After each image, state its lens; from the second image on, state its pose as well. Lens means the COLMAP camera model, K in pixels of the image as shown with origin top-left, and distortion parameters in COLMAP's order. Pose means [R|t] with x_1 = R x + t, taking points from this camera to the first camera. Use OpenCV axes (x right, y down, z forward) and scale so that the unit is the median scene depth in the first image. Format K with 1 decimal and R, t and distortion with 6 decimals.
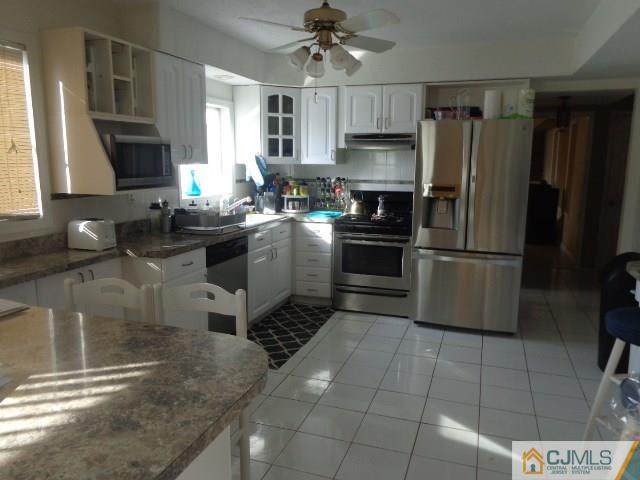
lens RADIAL K [[481.4, 0, 323.0], [0, 481.4, 239.5], [0, 0, 1]] dist [-0.004727, 0.002838]
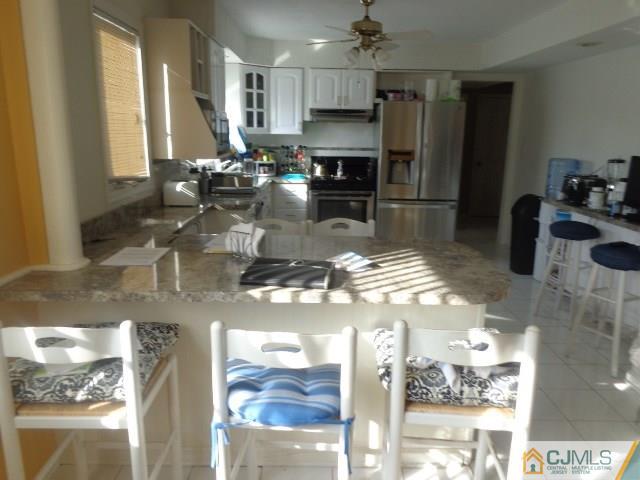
lens RADIAL K [[481.4, 0, 323.4], [0, 481.4, 240.2], [0, 0, 1]] dist [-0.004727, 0.002838]
pose [[0.940340, -0.069806, 0.332997, -0.414370], [0.048429, 0.996222, 0.072081, 0.026839], [-0.336771, -0.051654, 0.940169, -0.186363]]
